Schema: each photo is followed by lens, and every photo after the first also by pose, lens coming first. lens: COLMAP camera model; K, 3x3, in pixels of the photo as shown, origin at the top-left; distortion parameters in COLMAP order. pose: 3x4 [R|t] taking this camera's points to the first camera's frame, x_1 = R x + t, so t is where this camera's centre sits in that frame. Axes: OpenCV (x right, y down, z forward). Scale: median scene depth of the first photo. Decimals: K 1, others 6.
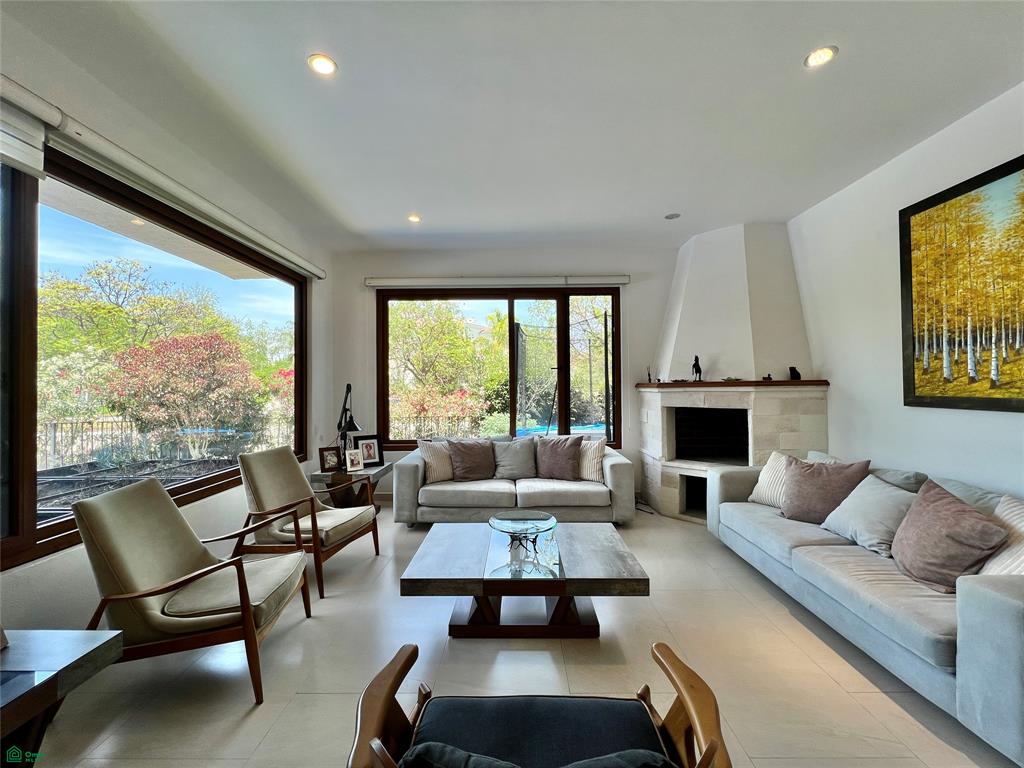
lens RADIAL K [[412.9, 0, 508.3], [0, 412.9, 378.3], [0, 0, 1]] dist [-0.003197, -0.001392]
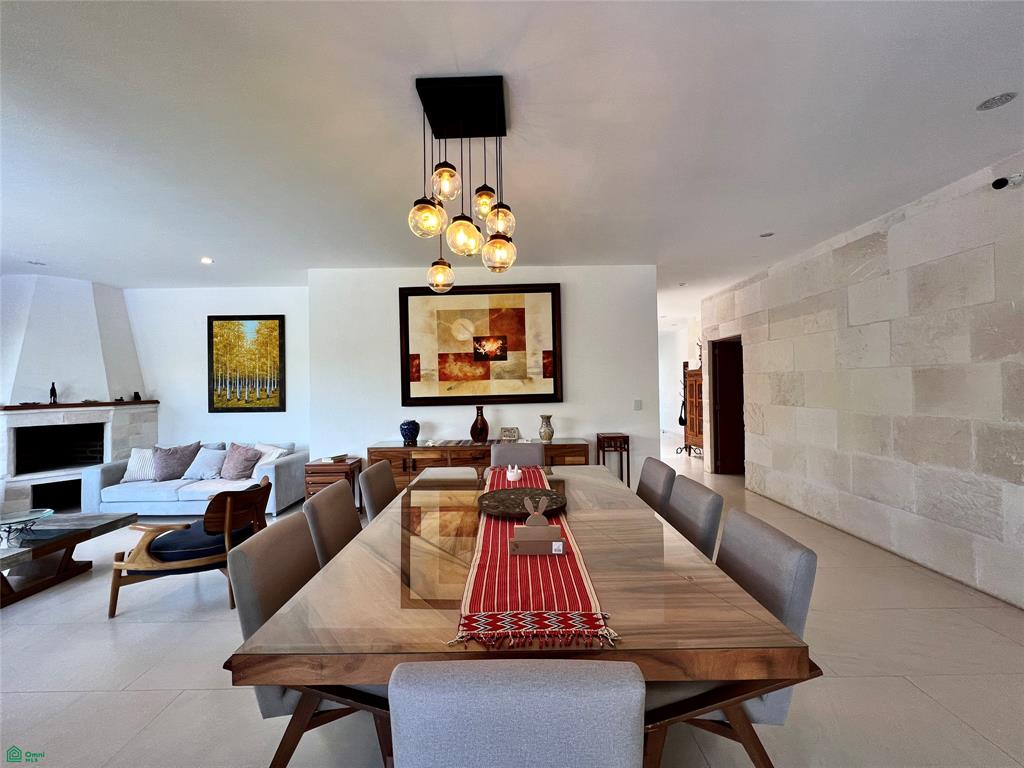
lens RADIAL K [[412.9, 0, 510.5], [0, 412.9, 383.7], [0, 0, 1]] dist [-0.003197, -0.001392]
pose [[-0.001470, 0.009088, 0.999958, -1.085019], [-0.001356, 0.999958, -0.009090, -0.060504], [-0.999998, -0.001369, -0.001457, -0.489379]]
